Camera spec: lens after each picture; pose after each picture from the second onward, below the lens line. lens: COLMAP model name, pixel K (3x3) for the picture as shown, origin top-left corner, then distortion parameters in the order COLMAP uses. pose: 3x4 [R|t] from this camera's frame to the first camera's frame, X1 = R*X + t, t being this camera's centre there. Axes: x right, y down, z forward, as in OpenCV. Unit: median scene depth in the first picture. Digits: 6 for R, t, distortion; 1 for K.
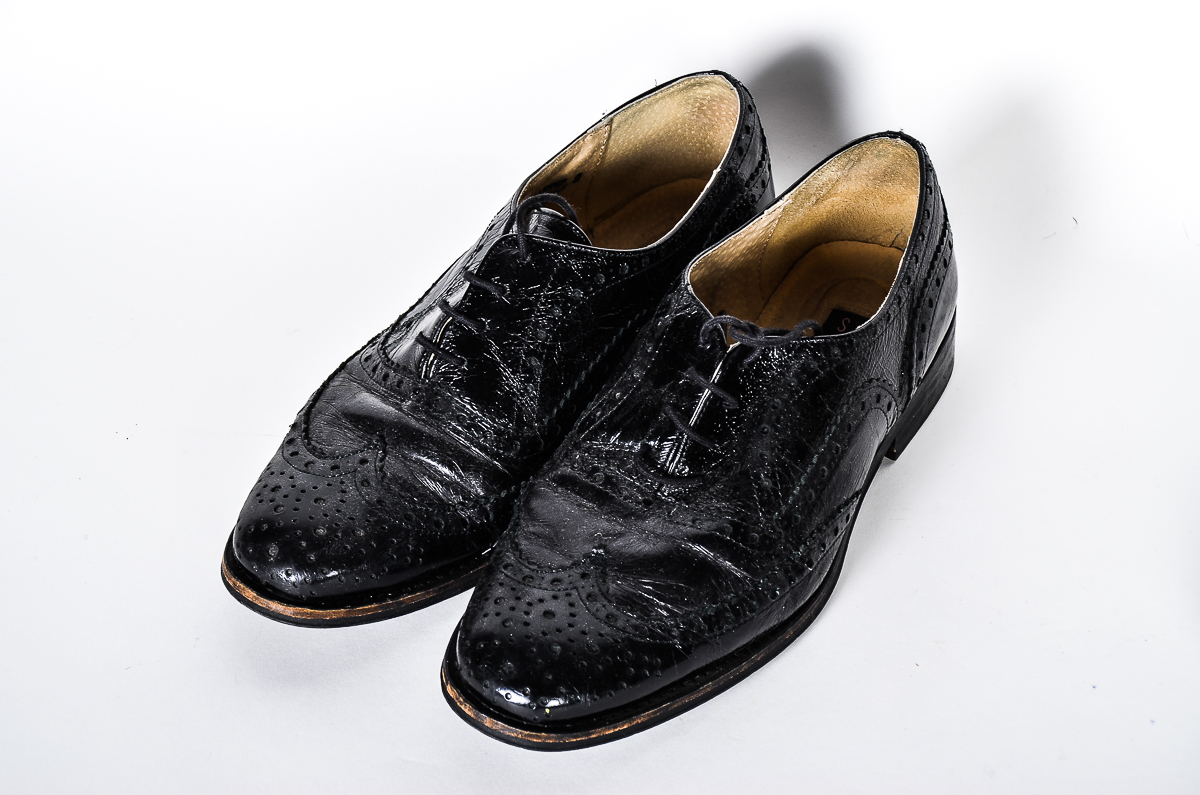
lens RADIAL K [[2149.6, 0, 597.9], [0, 2149.6, 397.3], [0, 0, 1]] dist [0.167612, 0.000000]
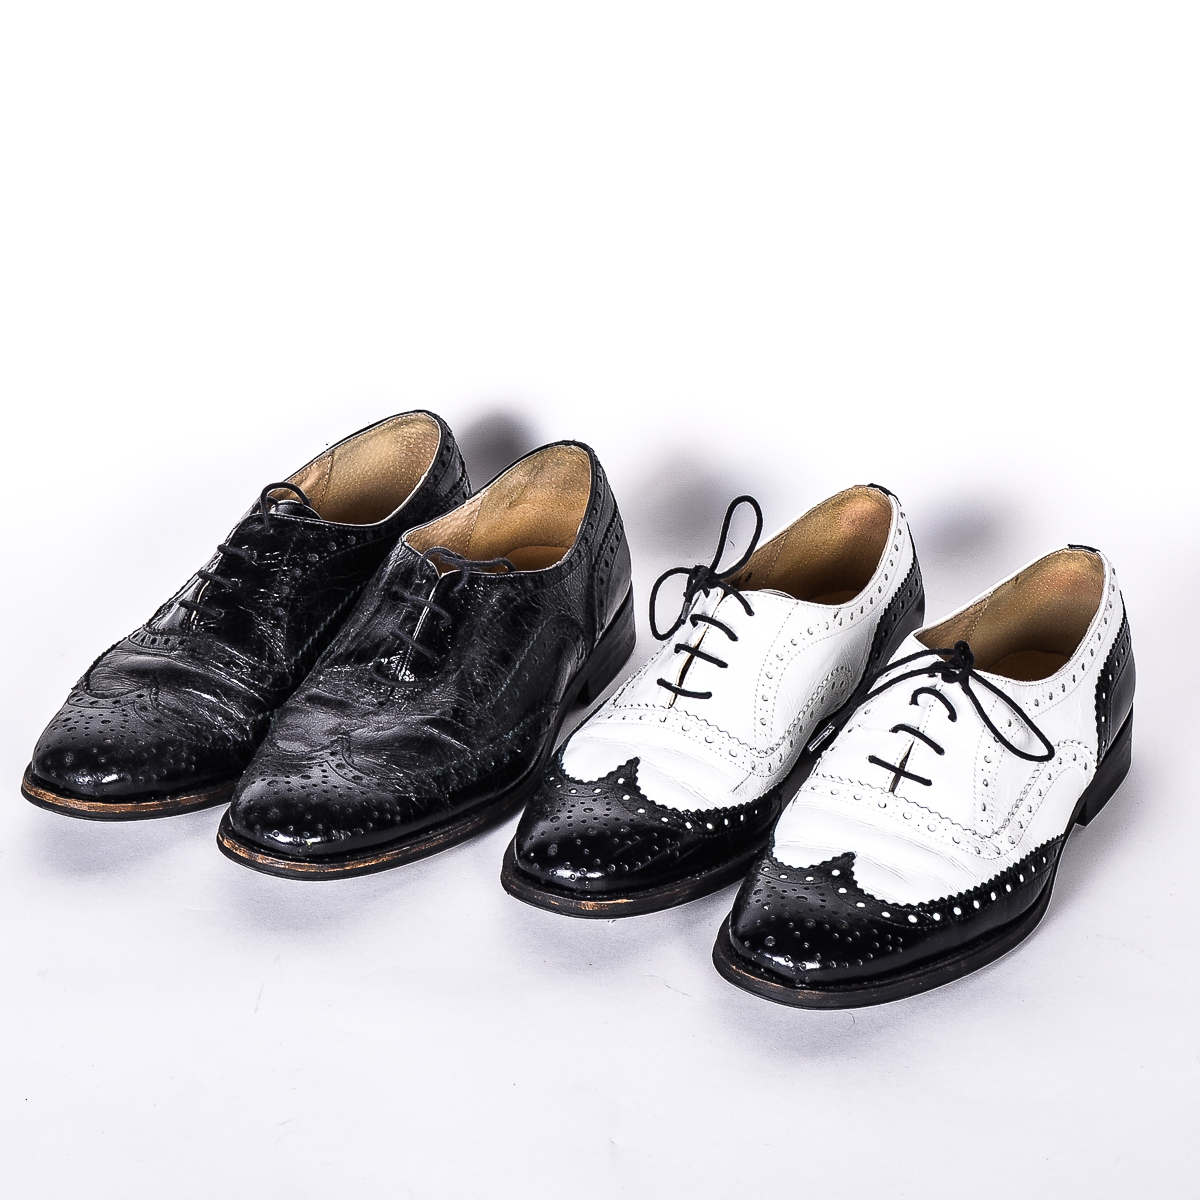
lens RADIAL K [[2822.9, 0, 602.1], [0, 2822.9, 599.8], [0, 0, 1]] dist [0.029903, 0.000000]
pose [[0.991994, -0.044573, 0.118161, -0.037932], [0.073469, 0.964703, -0.252885, 0.391076], [-0.102718, 0.259542, 0.960254, -0.535541]]
